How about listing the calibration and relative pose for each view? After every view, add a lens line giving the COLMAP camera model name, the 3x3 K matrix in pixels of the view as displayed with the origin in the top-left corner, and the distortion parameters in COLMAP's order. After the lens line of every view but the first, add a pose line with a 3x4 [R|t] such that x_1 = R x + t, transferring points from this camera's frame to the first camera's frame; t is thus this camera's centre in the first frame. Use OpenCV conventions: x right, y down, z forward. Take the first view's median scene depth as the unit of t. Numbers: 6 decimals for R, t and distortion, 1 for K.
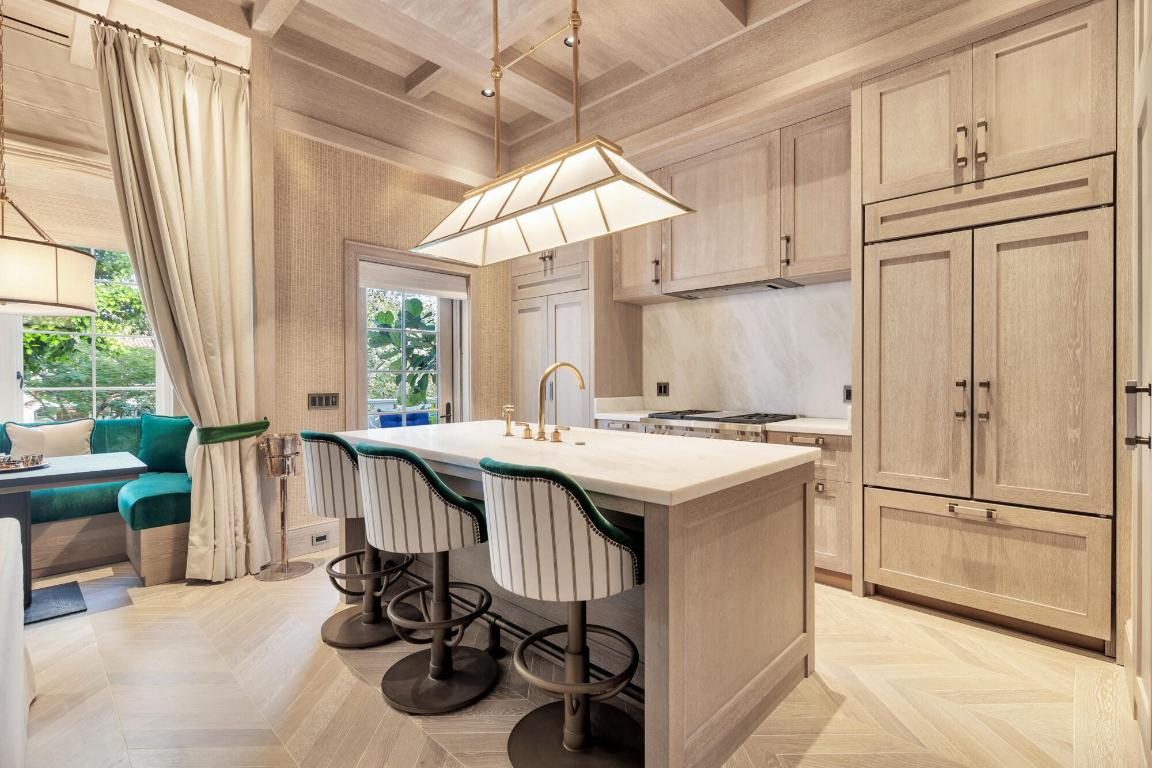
lens RADIAL K [[530.1, 0, 574.7], [0, 530.1, 381.0], [0, 0, 1]] dist [0.000939, -0.000313]
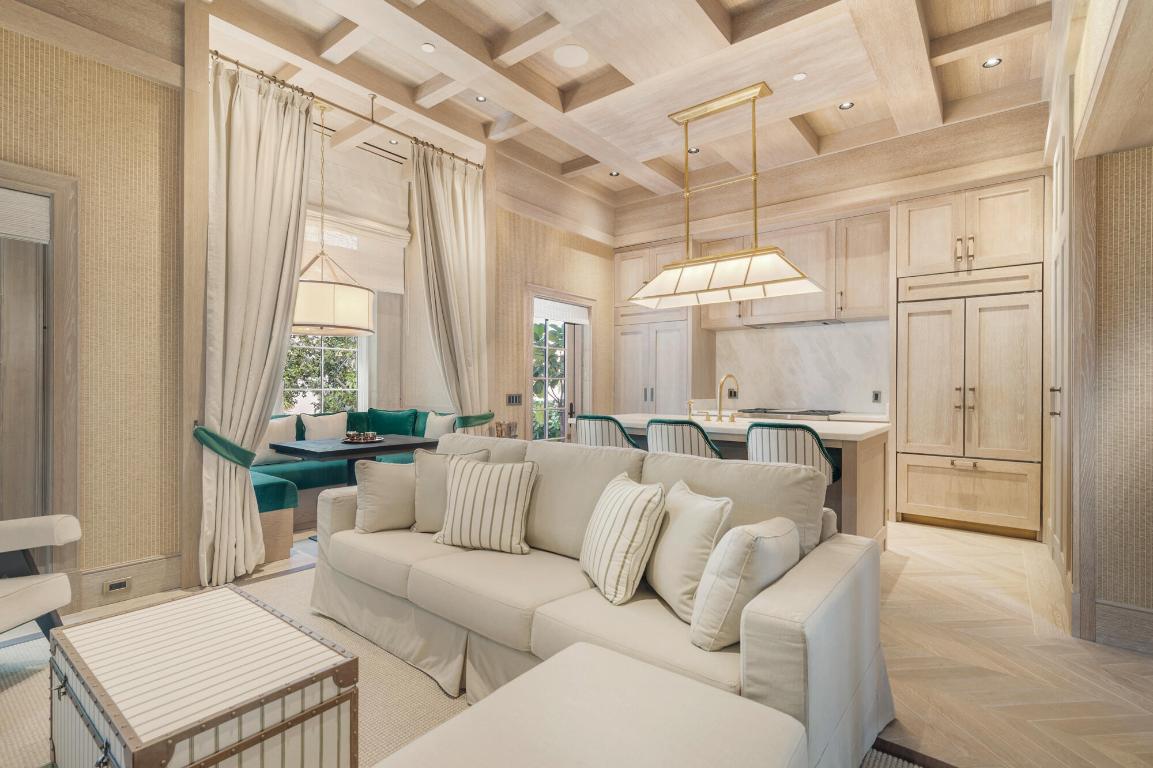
lens RADIAL K [[530.6, 0, 579.5], [0, 530.6, 387.2], [0, 0, 1]] dist [0.000939, -0.000313]
pose [[0.995808, 0.007994, 0.091121, -0.487541], [-0.007533, 0.999957, -0.005404, 0.013625], [-0.091160, 0.004695, 0.995825, -0.447175]]
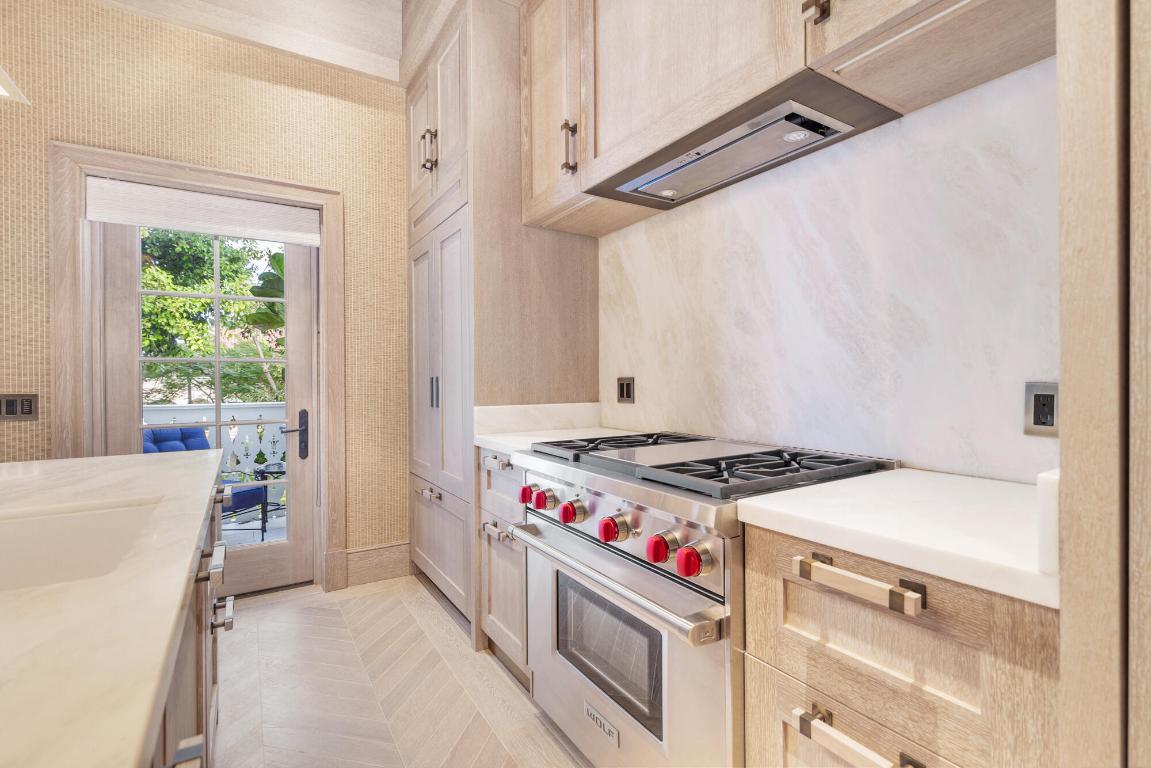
lens RADIAL K [[529.7, 0, 573.8], [0, 529.7, 377.6], [0, 0, 1]] dist [0.000939, -0.000313]
pose [[0.969139, -0.000003, -0.246515, 0.340680], [-0.000970, 0.999992, -0.003826, 0.007380], [0.246514, 0.003947, 0.969131, 0.658850]]
